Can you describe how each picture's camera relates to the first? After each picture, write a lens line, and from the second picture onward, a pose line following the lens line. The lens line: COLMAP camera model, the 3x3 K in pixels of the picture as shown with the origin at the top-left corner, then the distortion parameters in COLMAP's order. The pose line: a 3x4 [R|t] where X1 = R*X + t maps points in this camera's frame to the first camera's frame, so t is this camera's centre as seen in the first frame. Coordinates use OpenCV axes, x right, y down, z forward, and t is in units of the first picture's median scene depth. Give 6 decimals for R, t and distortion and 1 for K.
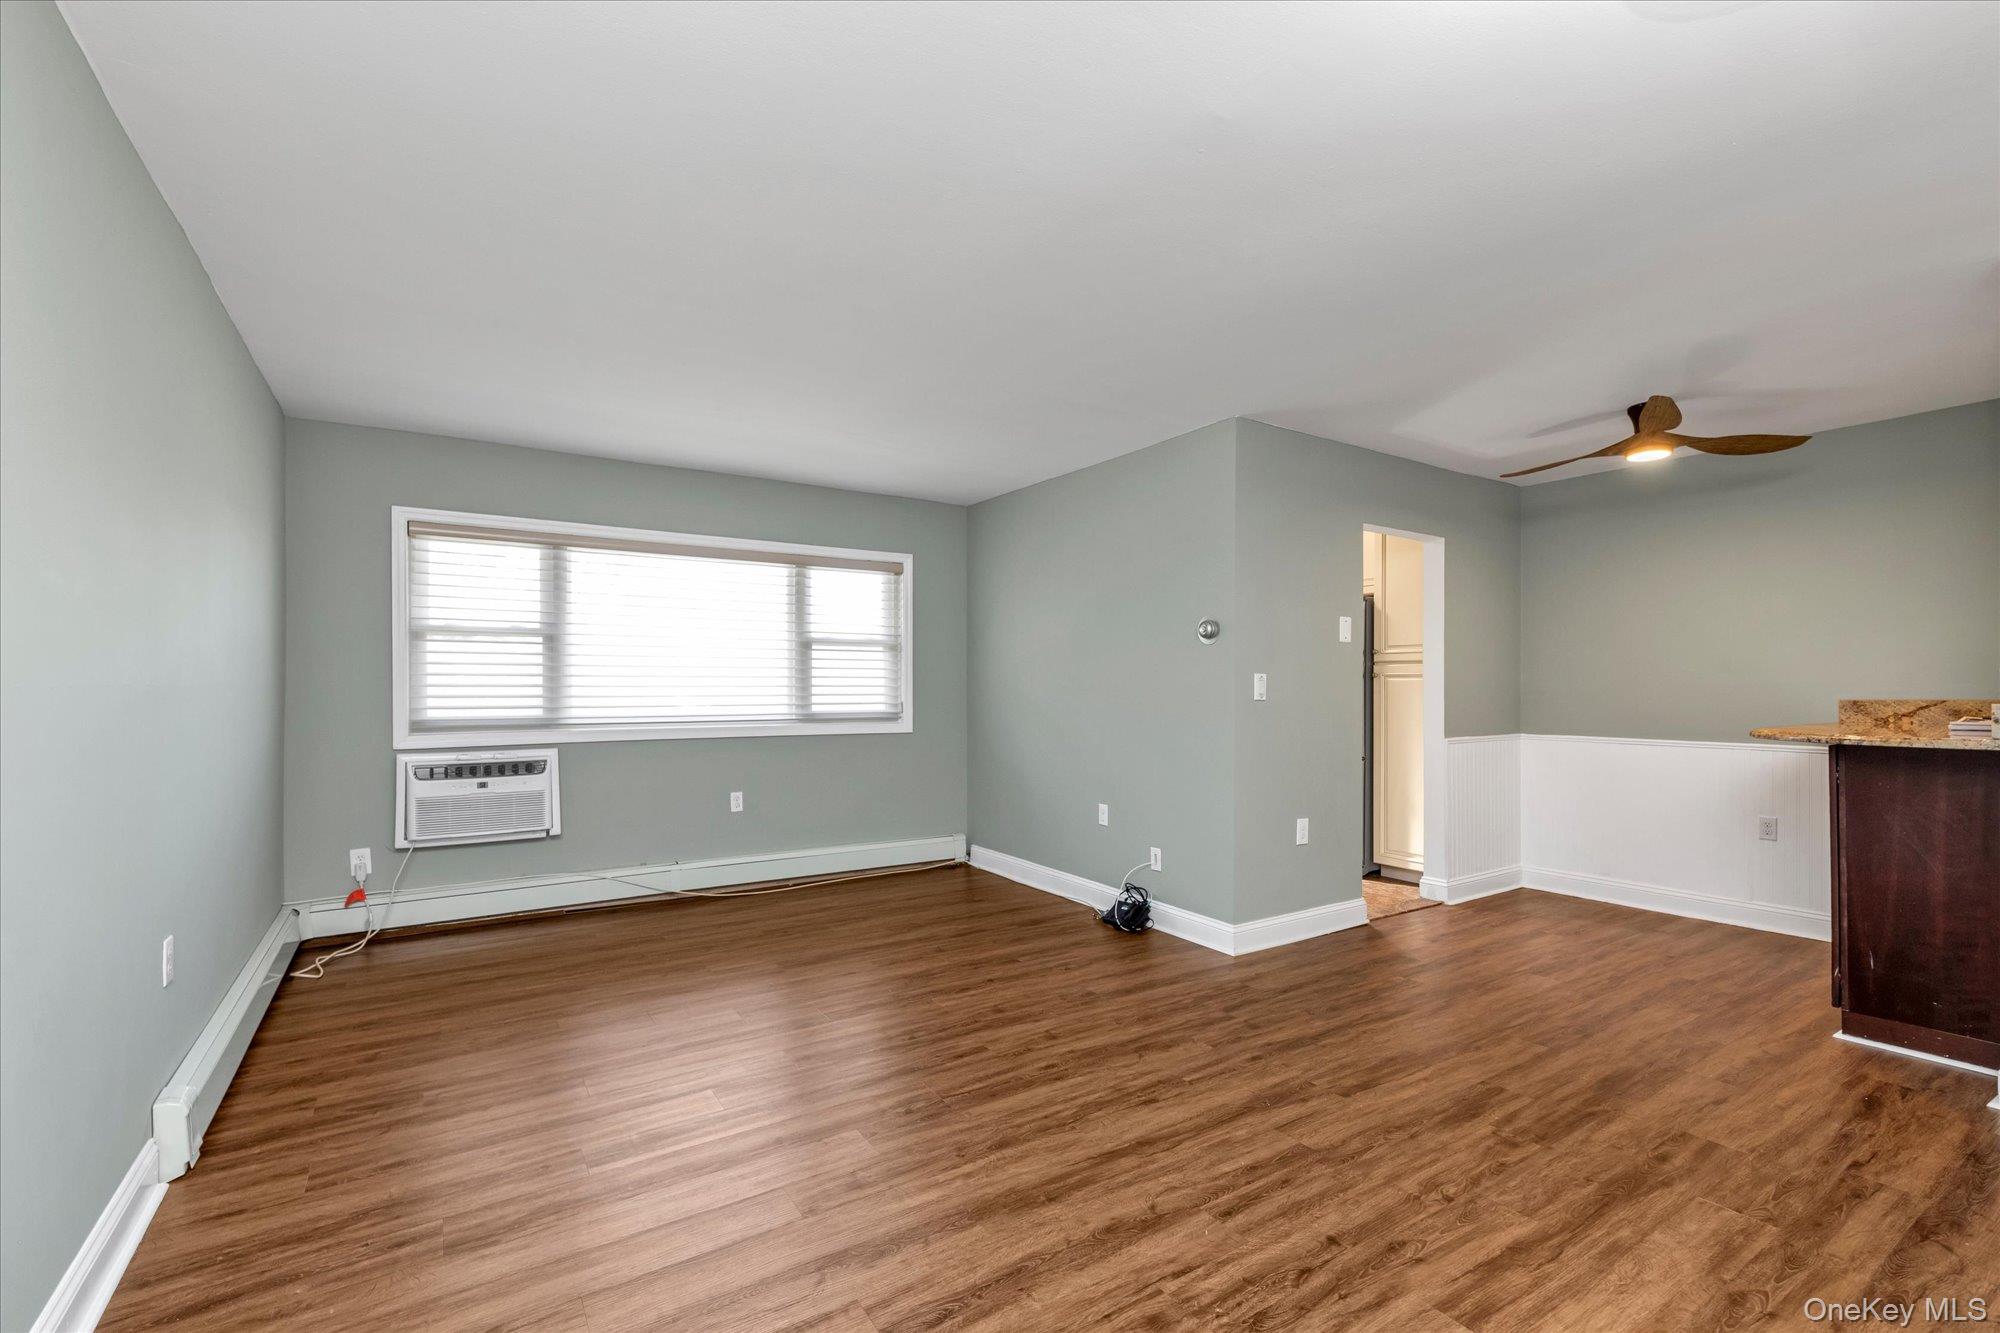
lens RADIAL K [[870.8, 0, 991.0], [0, 870.8, 677.1], [0, 0, 1]] dist [0.001084, 0.000494]
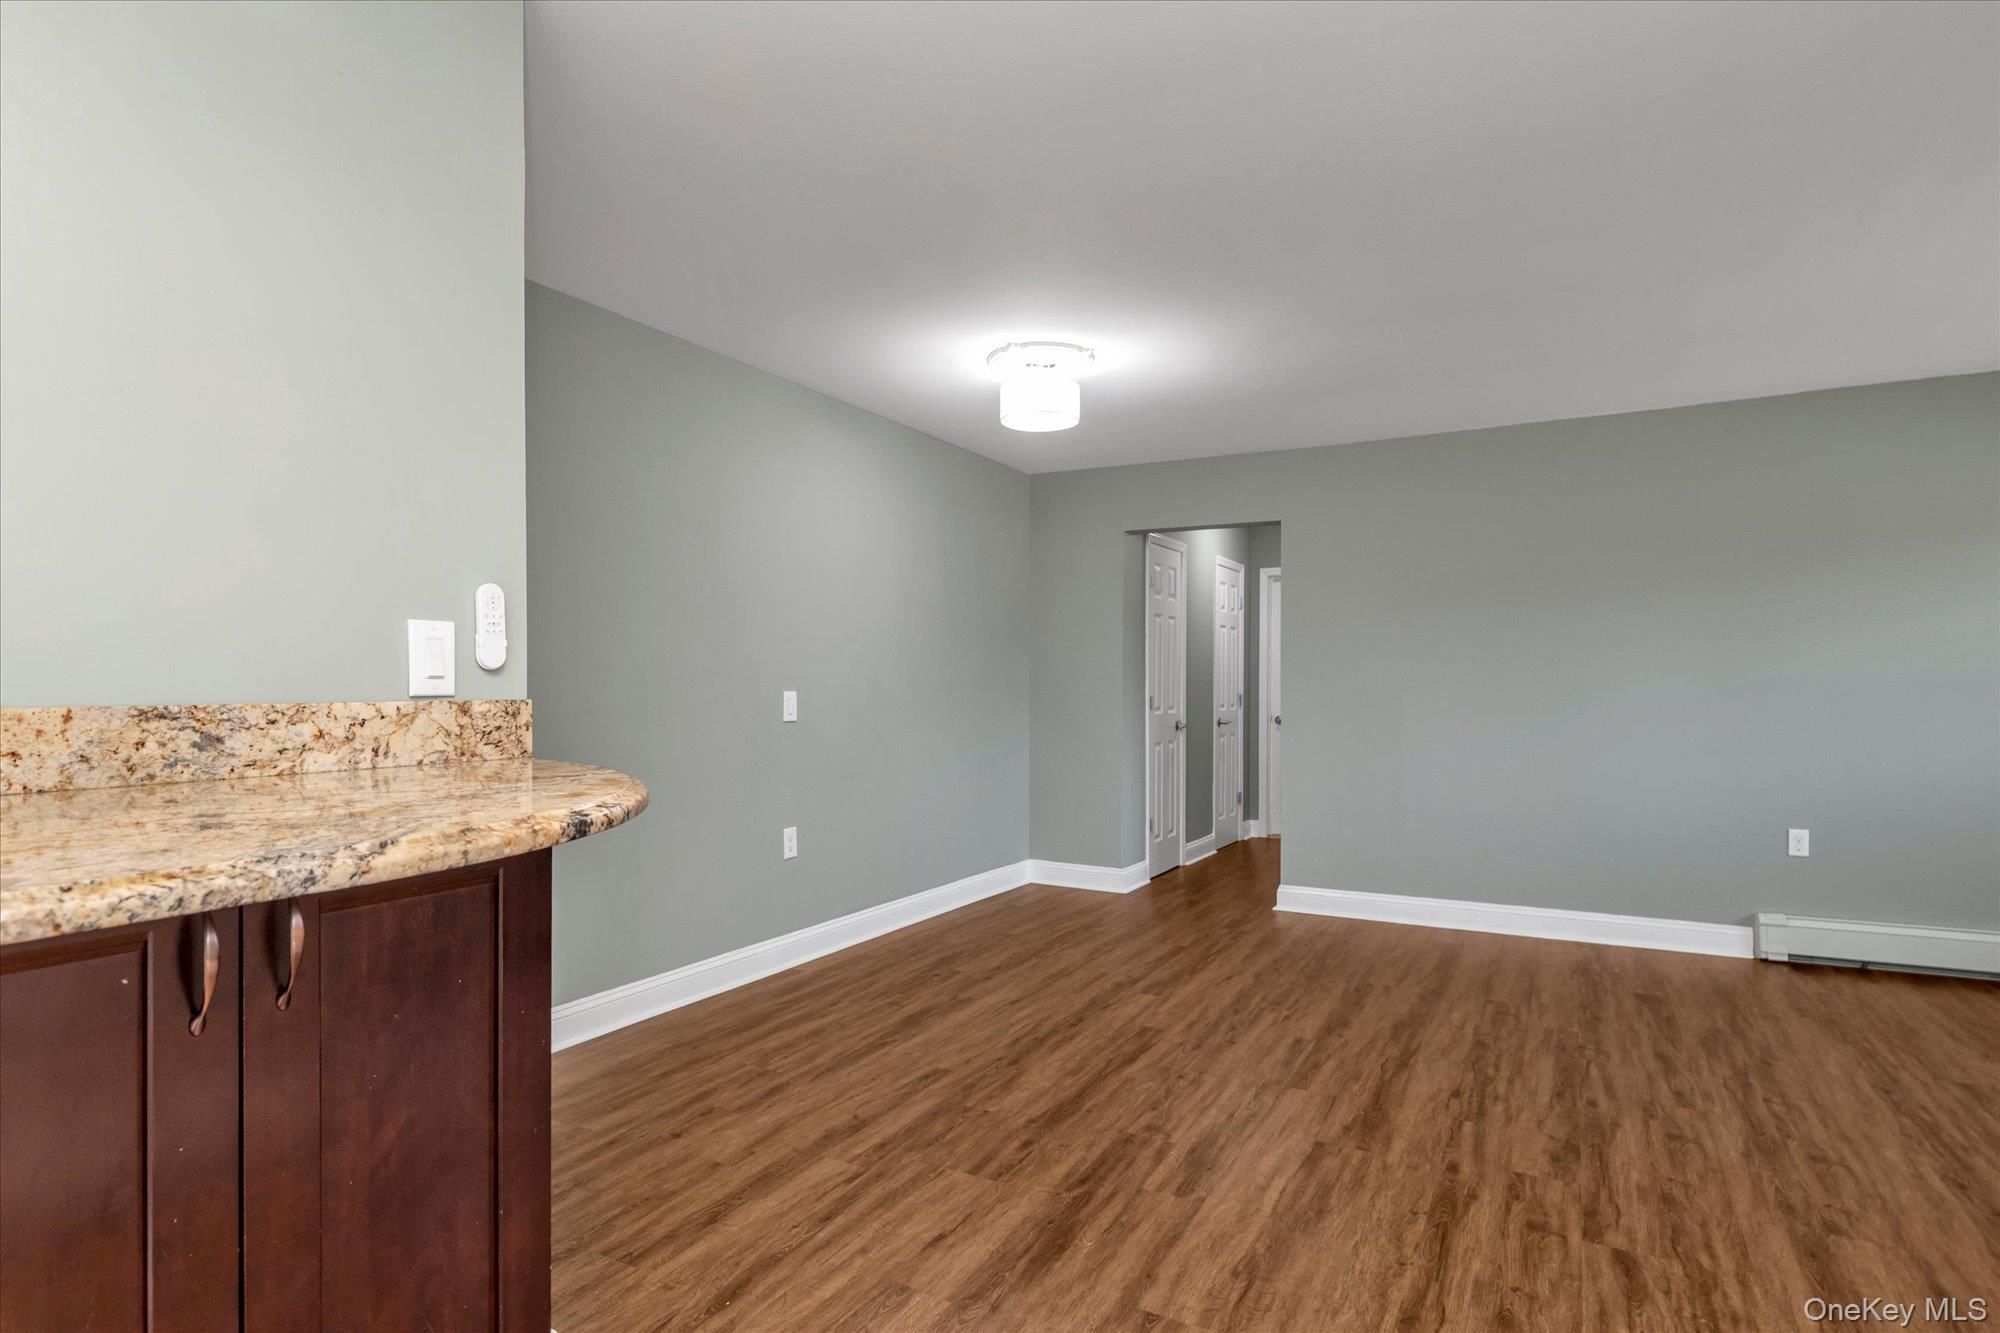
lens RADIAL K [[1045.2, 0, 1000.3], [0, 1045.2, 684.9], [0, 0, 1]] dist [0.003106, 0.000309]
pose [[-0.877728, -0.000301, -0.479159, 0.883263], [0.006160, 0.999910, -0.011913, 0.023451], [0.479119, -0.013408, -0.877648, 1.317617]]
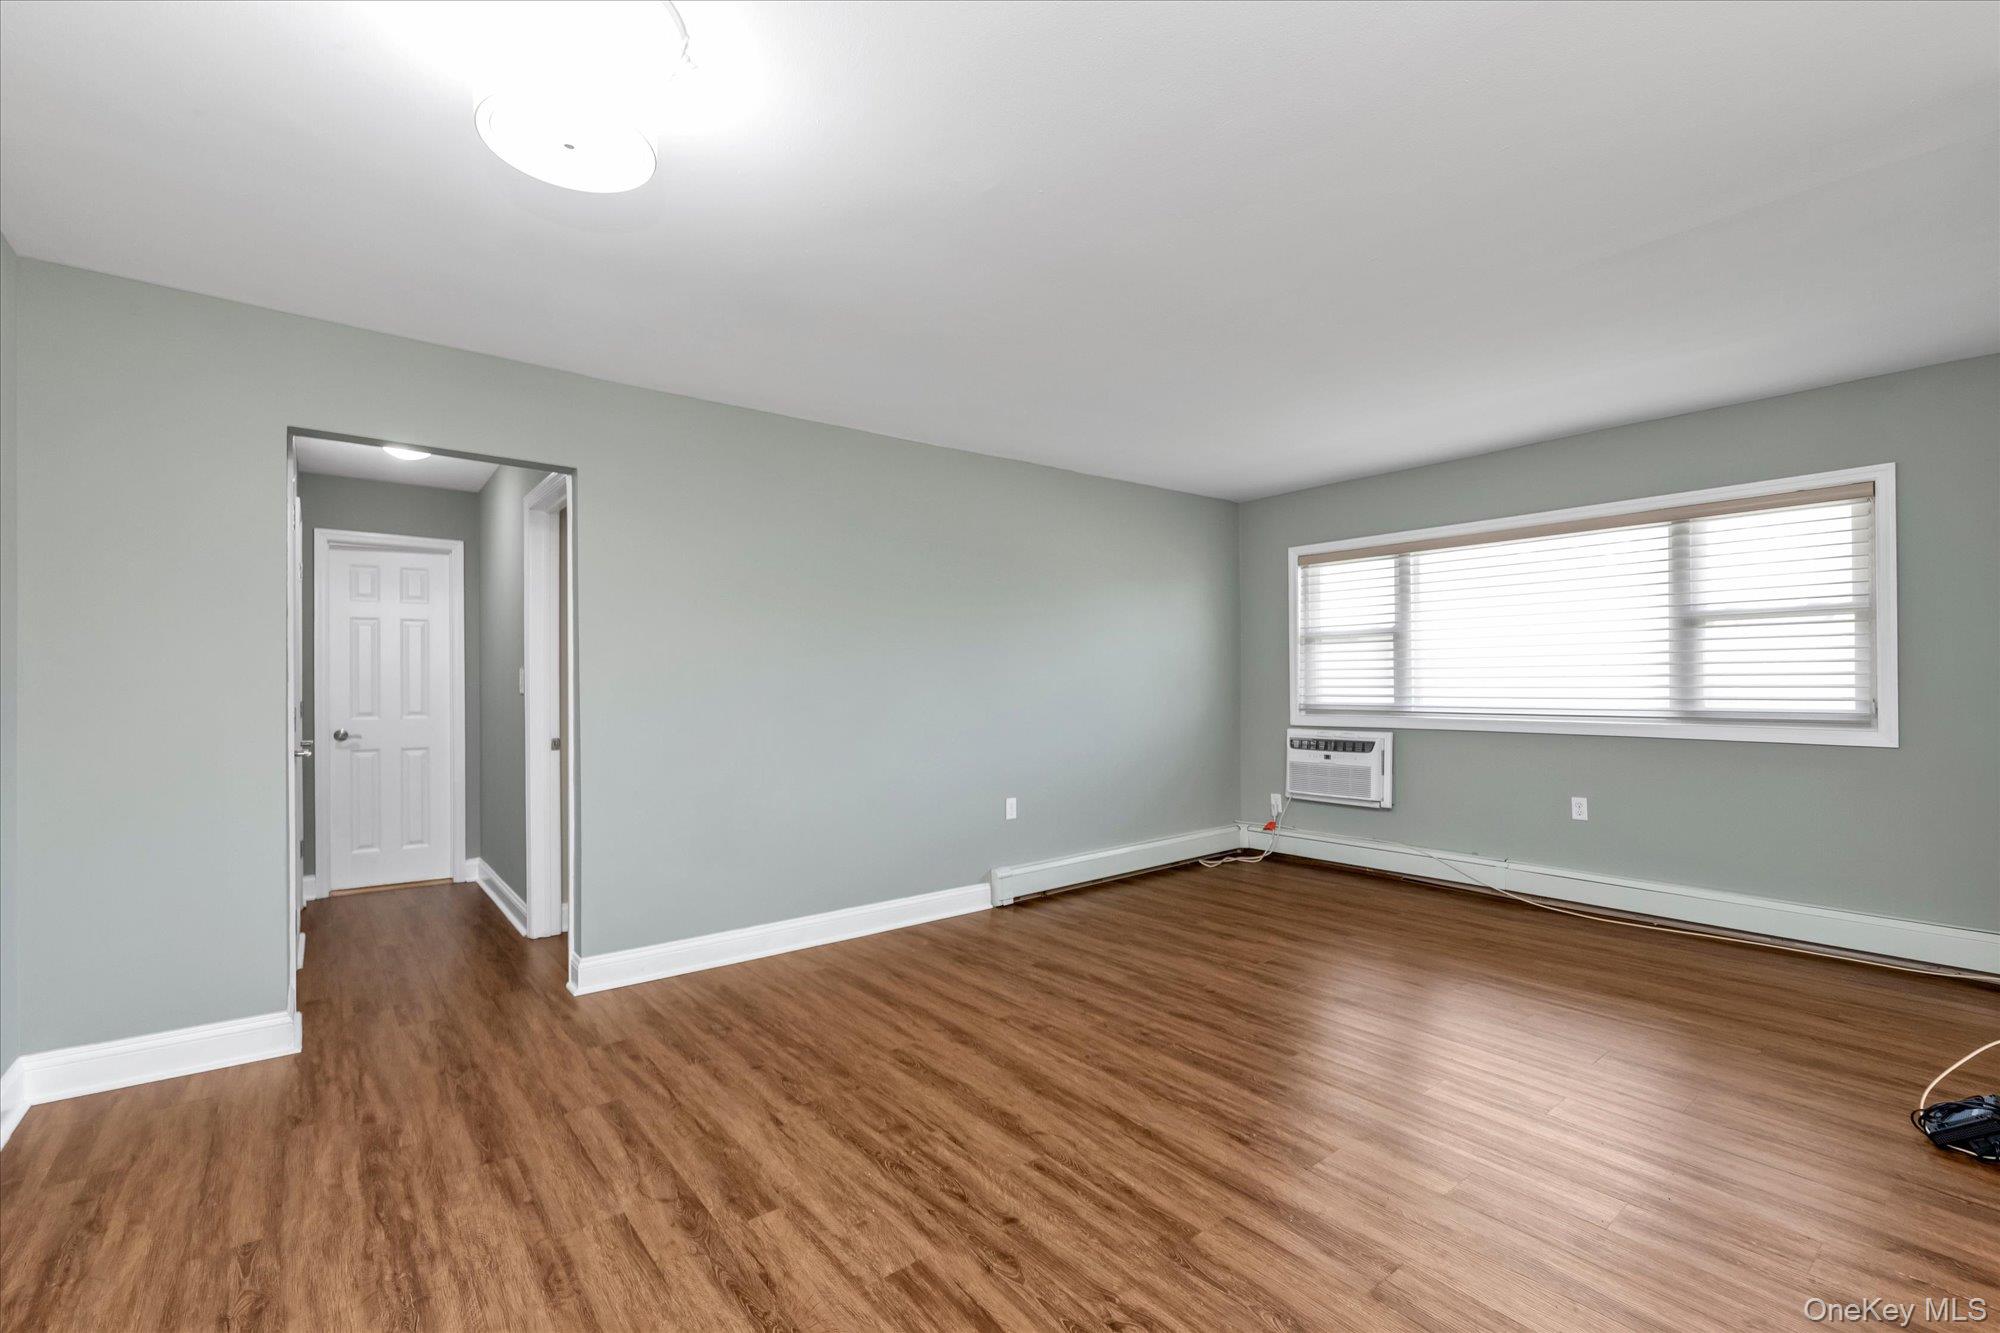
lens RADIAL K [[870.8, 0, 991.0], [0, 870.8, 677.1], [0, 0, 1]] dist [0.001084, 0.000494]
pose [[0.095325, -0.006356, -0.995426, 0.773182], [0.019212, 0.999805, -0.004544, 0.005526], [0.995261, -0.018691, 0.095428, 0.486368]]
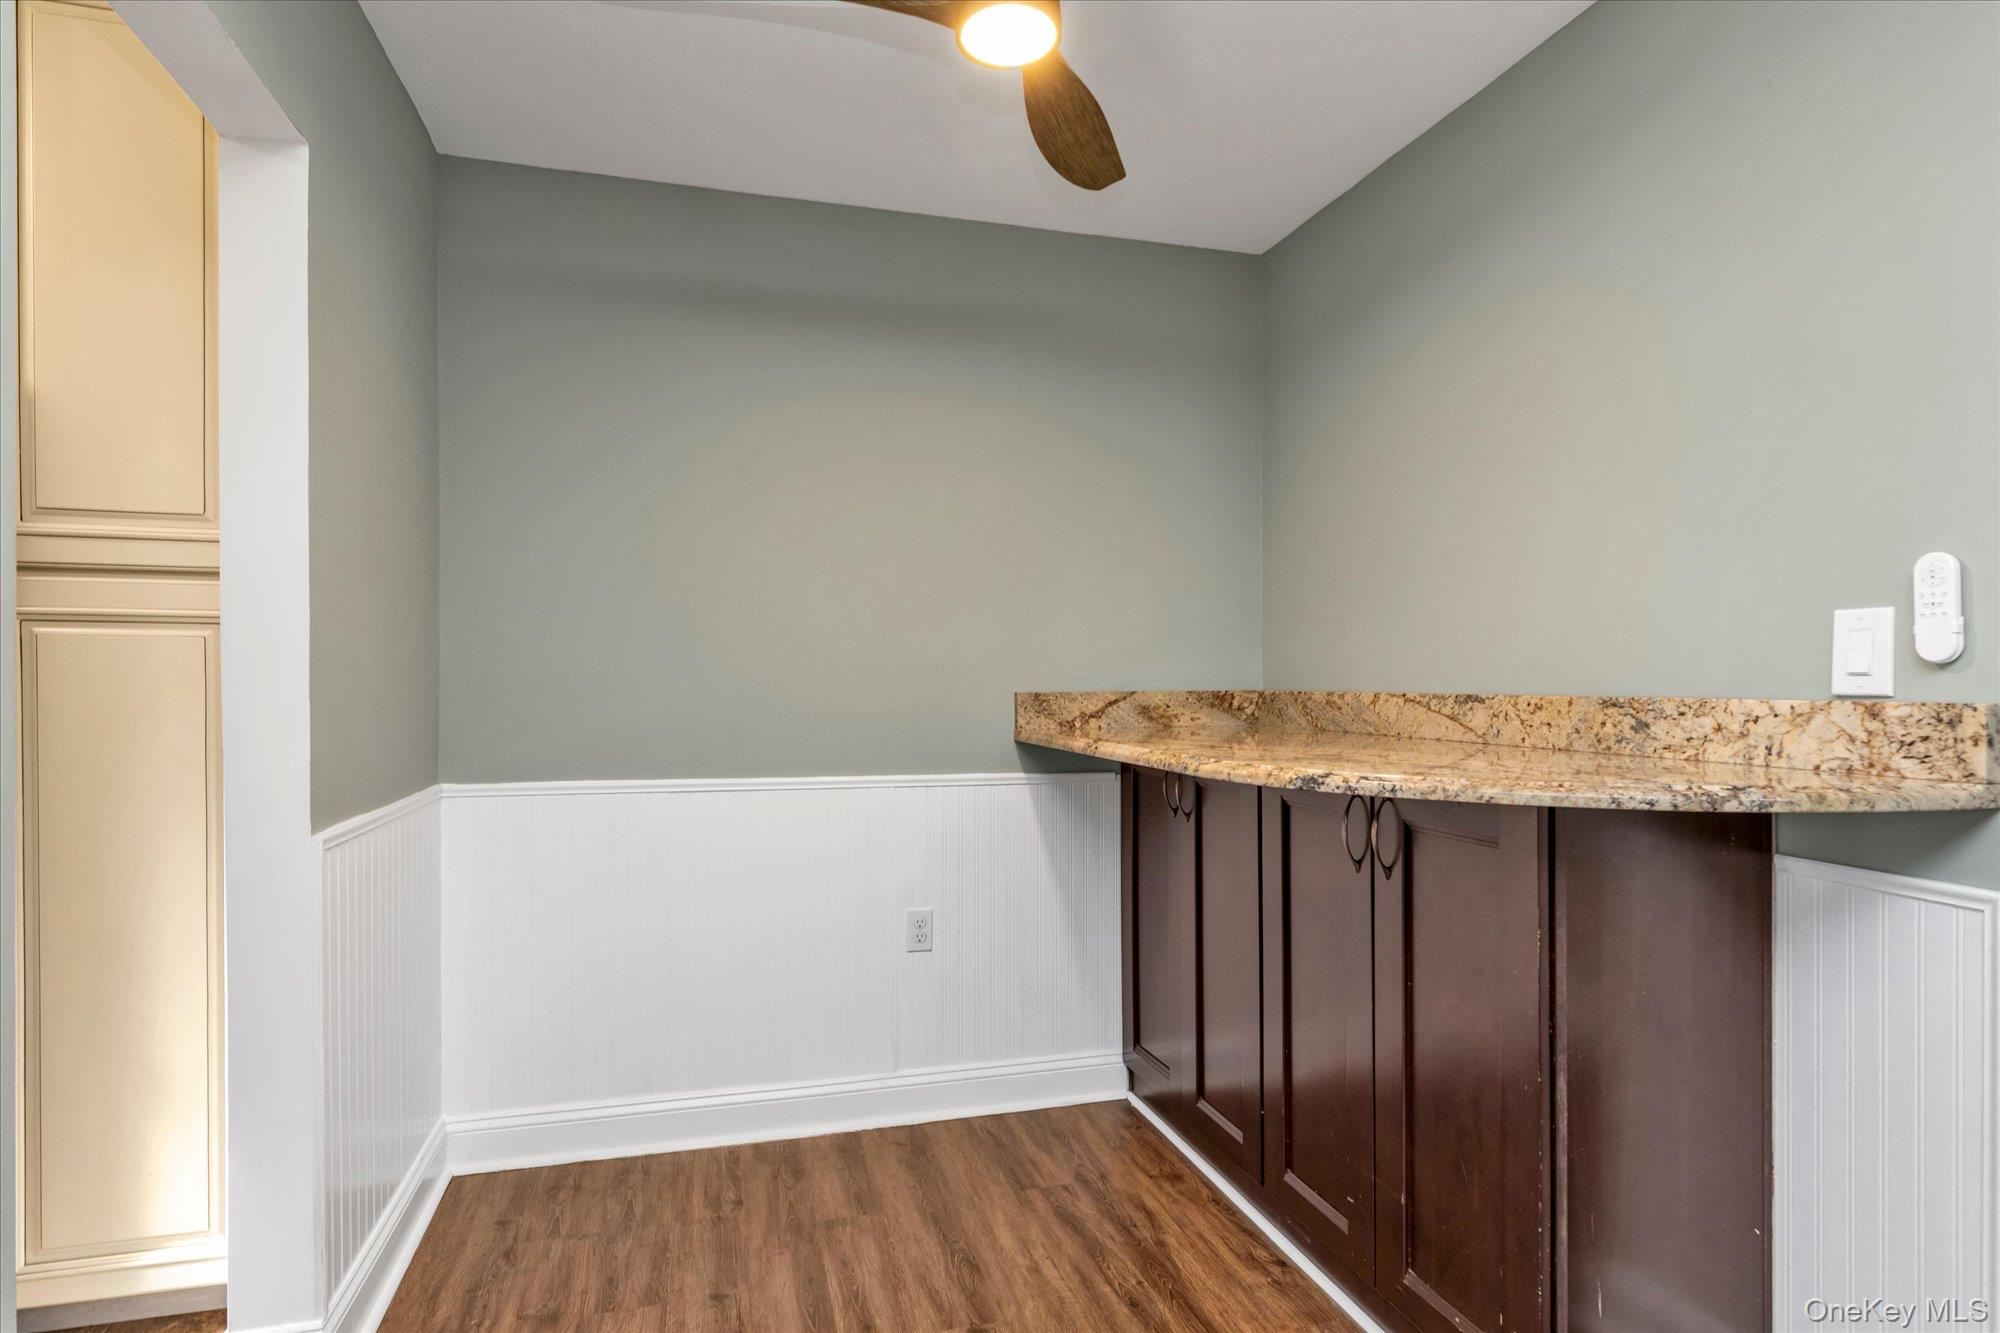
lens RADIAL K [[1045.2, 0, 1000.3], [0, 1045.2, 684.9], [0, 0, 1]] dist [0.003106, 0.000309]
pose [[0.299987, -0.005190, 0.953929, 0.359527], [-0.014142, 0.999851, 0.009887, 0.017460], [-0.953838, -0.016457, 0.299869, 0.958690]]
